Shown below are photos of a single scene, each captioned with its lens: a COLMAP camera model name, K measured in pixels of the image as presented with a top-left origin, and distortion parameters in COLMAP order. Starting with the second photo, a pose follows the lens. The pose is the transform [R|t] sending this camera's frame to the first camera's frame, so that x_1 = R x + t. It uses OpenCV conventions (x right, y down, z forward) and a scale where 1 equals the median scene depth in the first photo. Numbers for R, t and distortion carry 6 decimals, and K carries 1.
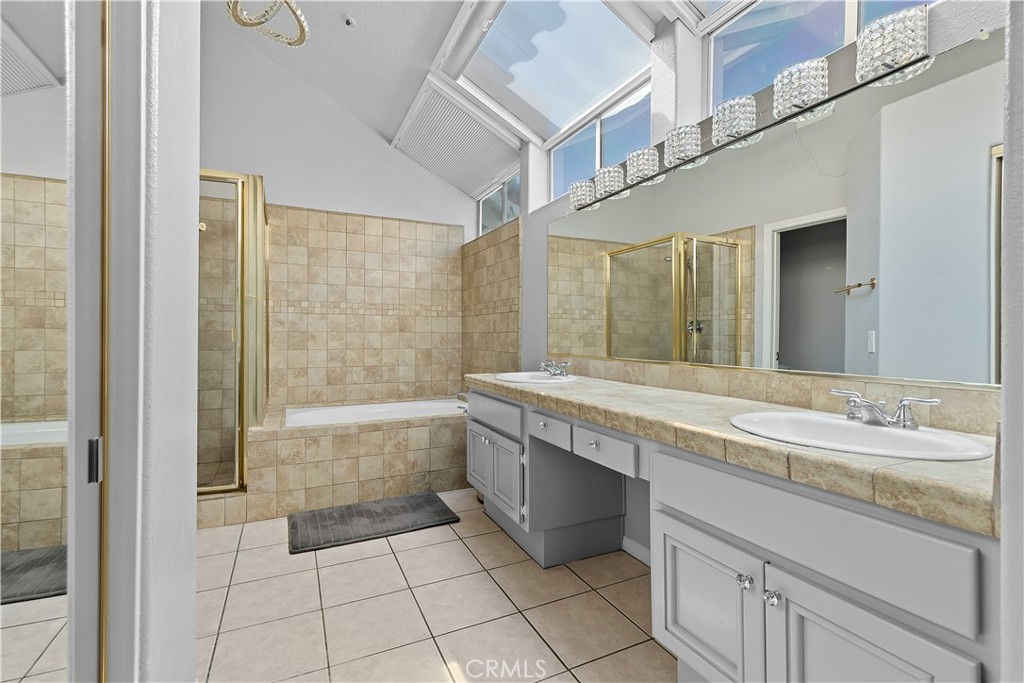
lens RADIAL K [[458.0, 0, 511.3], [0, 458.0, 337.7], [0, 0, 1]] dist [0.002931, 0.000673]
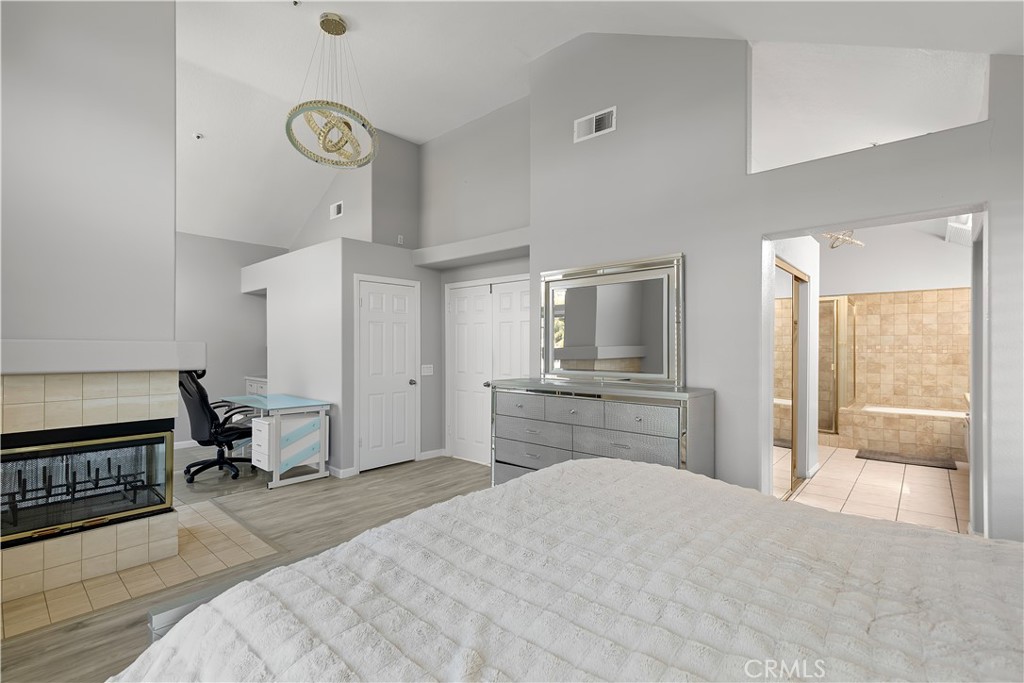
lens RADIAL K [[458.0, 0, 510.8], [0, 458.0, 345.4], [0, 0, 1]] dist [0.002931, 0.000673]
pose [[0.373261, -0.004035, -0.927718, 0.675560], [-0.003342, 0.999978, -0.005694, -0.067881], [0.927720, 0.005225, 0.373239, -0.993324]]
